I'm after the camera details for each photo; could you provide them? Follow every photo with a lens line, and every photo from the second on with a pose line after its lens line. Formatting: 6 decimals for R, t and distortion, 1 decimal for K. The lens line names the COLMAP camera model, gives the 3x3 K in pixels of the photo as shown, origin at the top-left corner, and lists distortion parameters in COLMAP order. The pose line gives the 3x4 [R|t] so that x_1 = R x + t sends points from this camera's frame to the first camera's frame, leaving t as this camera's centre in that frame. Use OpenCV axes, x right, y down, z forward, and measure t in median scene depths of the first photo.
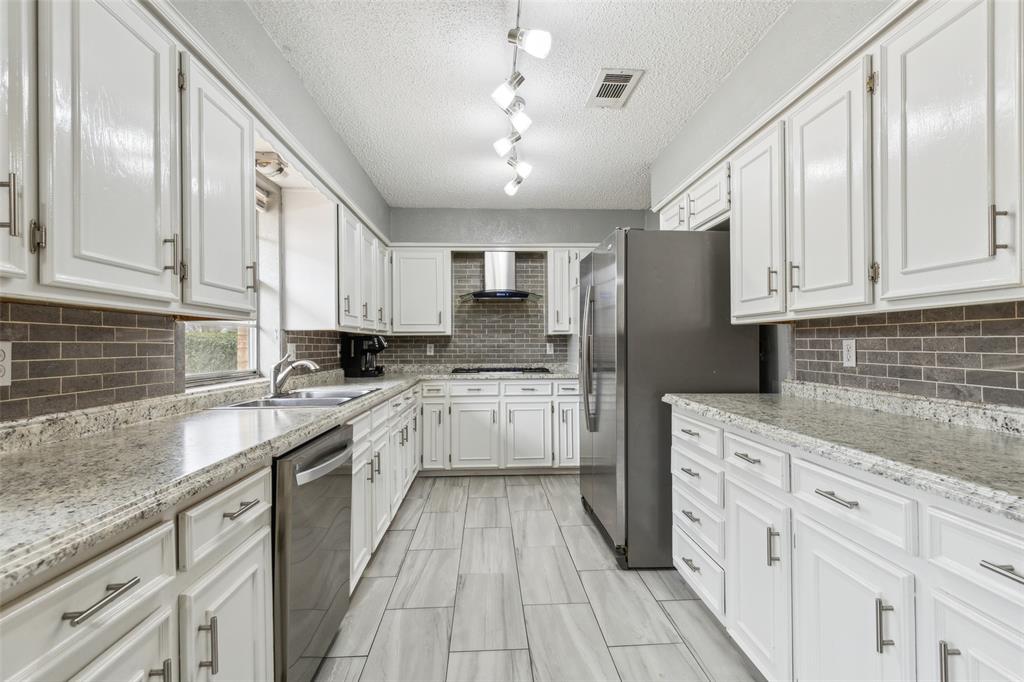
lens RADIAL K [[472.9, 0, 508.4], [0, 472.9, 344.0], [0, 0, 1]] dist [-0.000131, -0.003745]
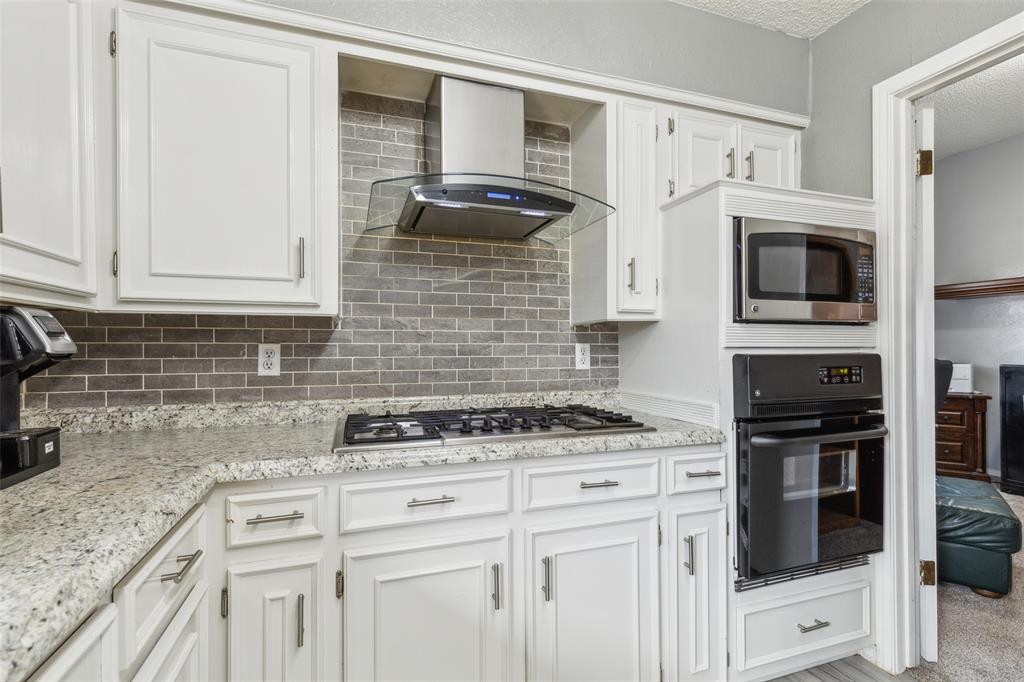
lens RADIAL K [[472.9, 0, 510.9], [0, 472.9, 348.3], [0, 0, 1]] dist [-0.000131, -0.003745]
pose [[0.960402, 0.003497, 0.278596, -0.098694], [-0.004968, 0.999977, 0.004575, 0.001077], [-0.278574, -0.005778, 0.960397, 0.665918]]
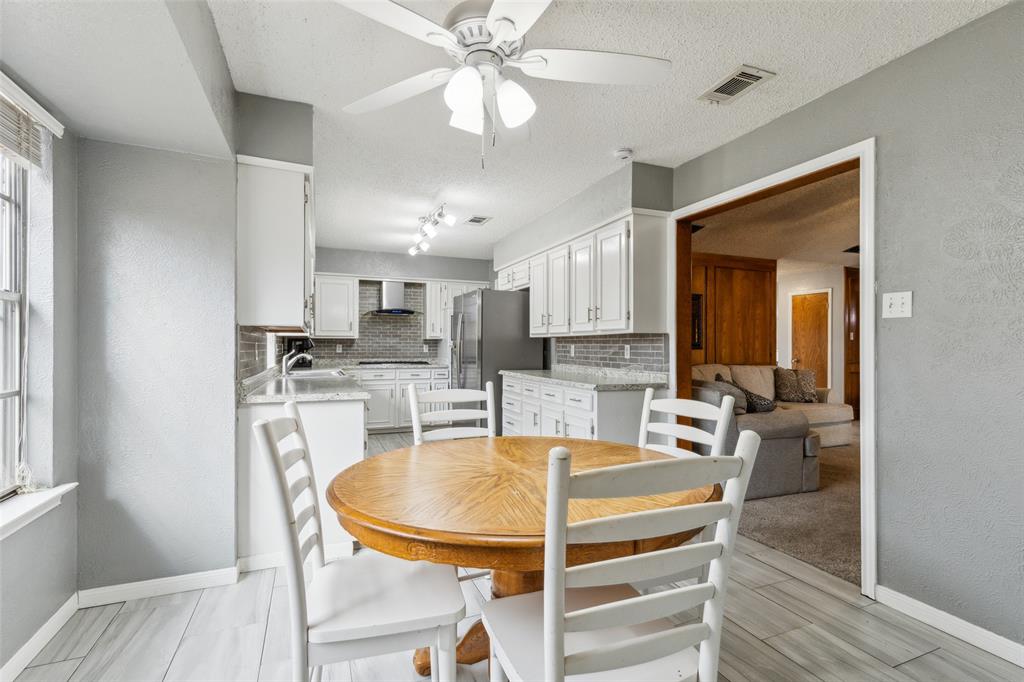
lens RADIAL K [[472.9, 0, 515.2], [0, 472.9, 349.6], [0, 0, 1]] dist [-0.000131, -0.003745]
pose [[0.940045, 0.007612, 0.340965, -0.164324], [-0.010752, 0.999915, 0.007320, -0.000509], [-0.340881, -0.010547, 0.940047, -0.510401]]
